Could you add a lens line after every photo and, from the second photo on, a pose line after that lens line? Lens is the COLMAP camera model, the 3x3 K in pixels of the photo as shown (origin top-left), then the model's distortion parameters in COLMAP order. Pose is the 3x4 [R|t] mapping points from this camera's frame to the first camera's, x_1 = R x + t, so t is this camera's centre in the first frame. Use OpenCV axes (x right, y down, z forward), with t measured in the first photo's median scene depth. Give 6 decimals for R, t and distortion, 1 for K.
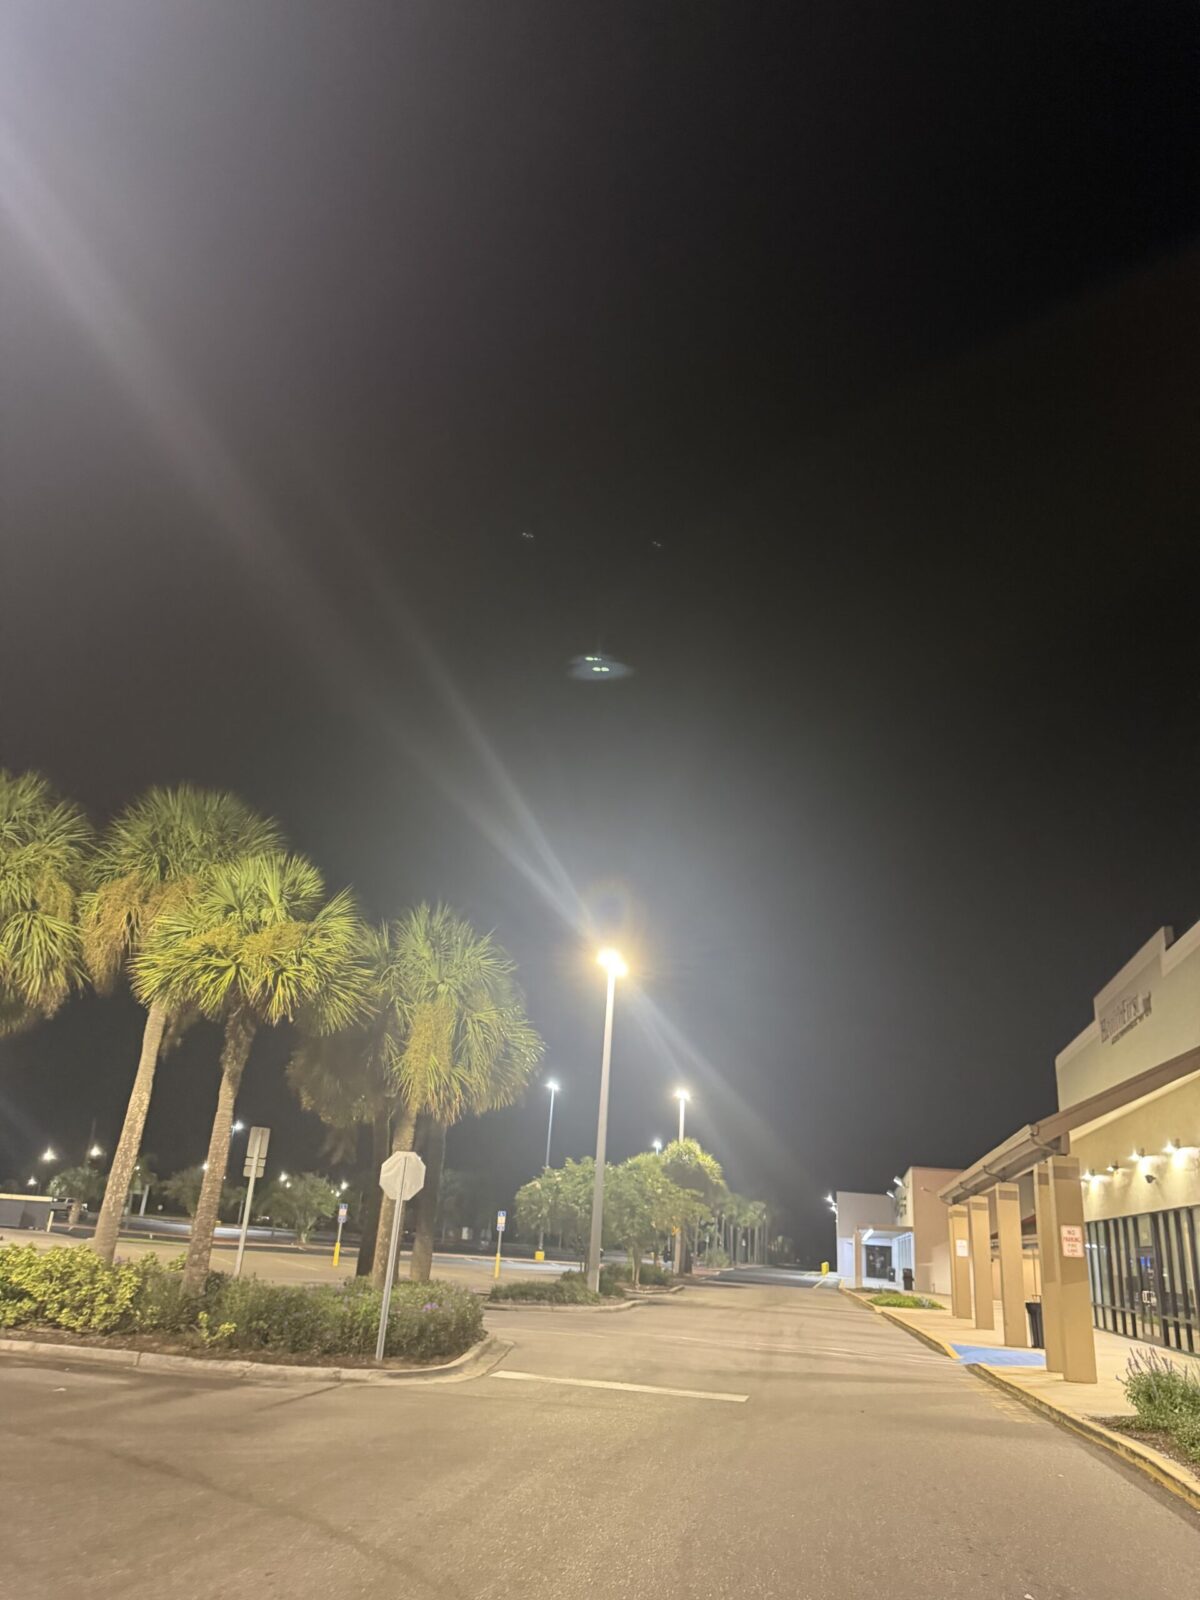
lens RADIAL K [[1131.8, 0, 600.0], [0, 1131.8, 800.0], [0, 0, 1]] dist [0.001663, -0.005314]
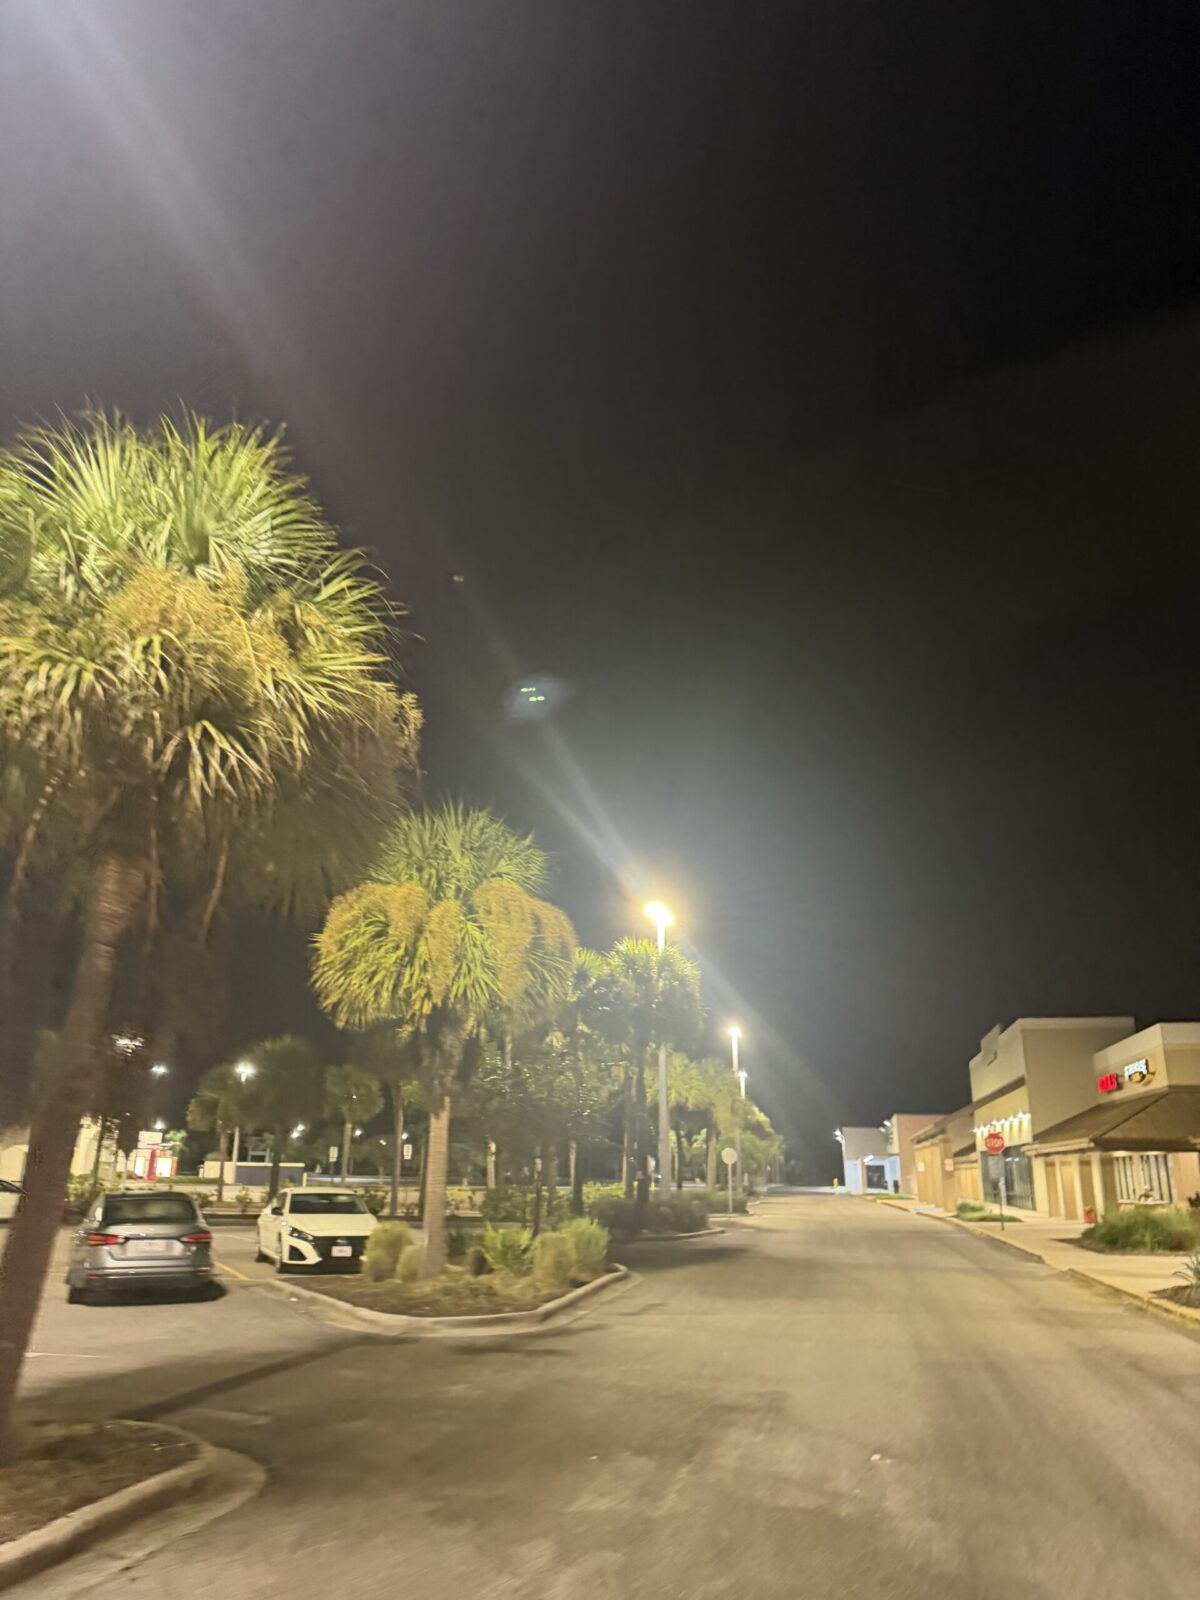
lens RADIAL K [[1124.7, 0, 584.6], [0, 1124.7, 797.4], [0, 0, 1]] dist [0.068808, -0.120162]
pose [[0.998590, -0.052786, 0.005614, -0.250814], [0.052424, 0.997271, 0.051987, -0.393931], [-0.008343, -0.051620, 0.998632, -0.970891]]
